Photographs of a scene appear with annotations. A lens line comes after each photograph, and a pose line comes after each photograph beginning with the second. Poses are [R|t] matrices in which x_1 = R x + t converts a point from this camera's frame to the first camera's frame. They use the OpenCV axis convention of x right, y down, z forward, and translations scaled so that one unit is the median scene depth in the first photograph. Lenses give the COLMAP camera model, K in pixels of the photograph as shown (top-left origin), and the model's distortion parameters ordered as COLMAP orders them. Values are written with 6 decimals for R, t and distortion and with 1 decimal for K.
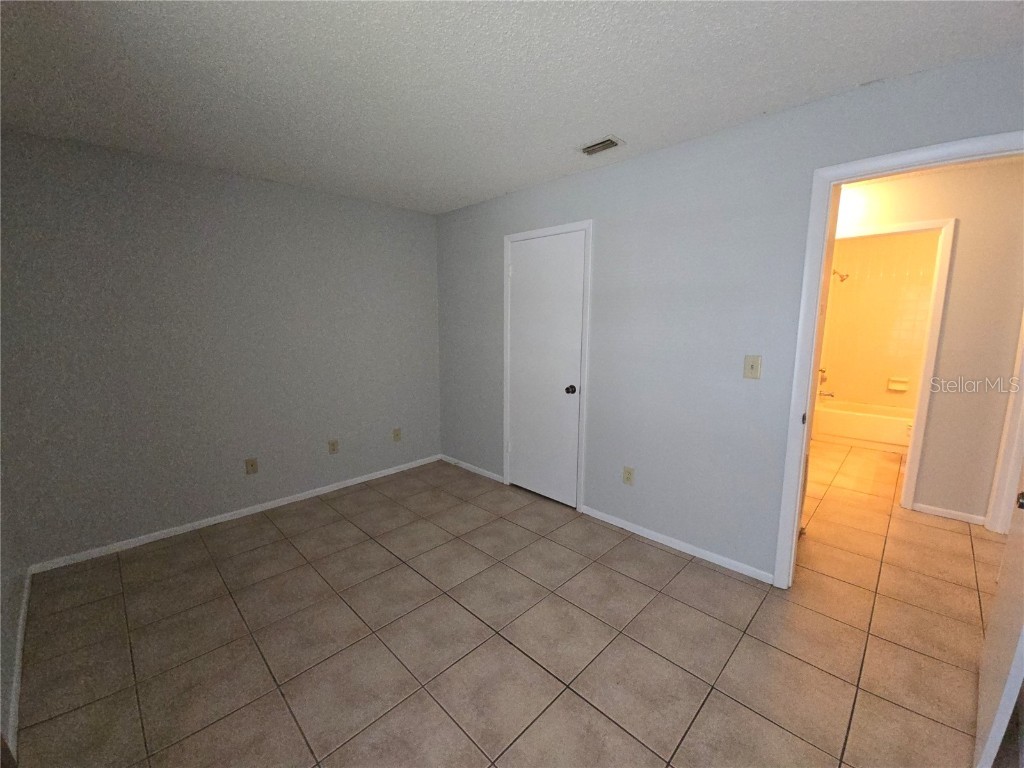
lens RADIAL K [[416.6, 0, 514.2], [0, 416.6, 383.4], [0, 0, 1]] dist [-0.000602, -0.002010]
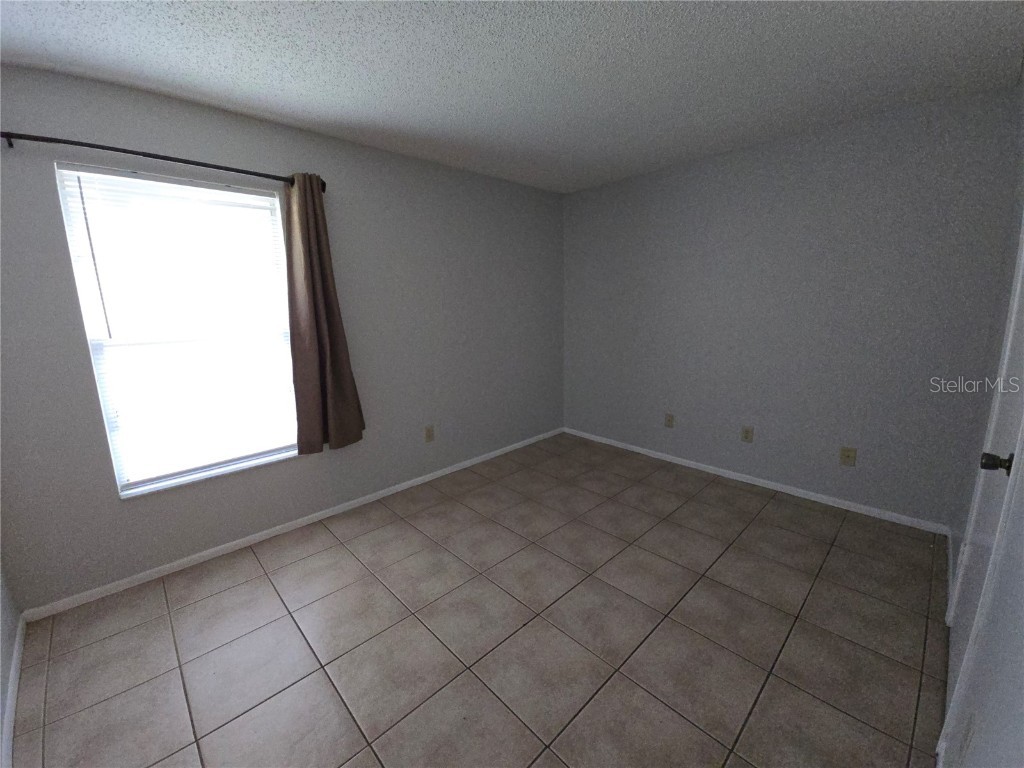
lens RADIAL K [[416.6, 0, 516.6], [0, 416.6, 380.8], [0, 0, 1]] dist [-0.000602, -0.002010]
pose [[-0.031316, 0.187206, -0.981821, 0.676775], [-0.128381, 0.973413, 0.189697, -0.108925], [0.991230, 0.131988, -0.006450, 0.706847]]
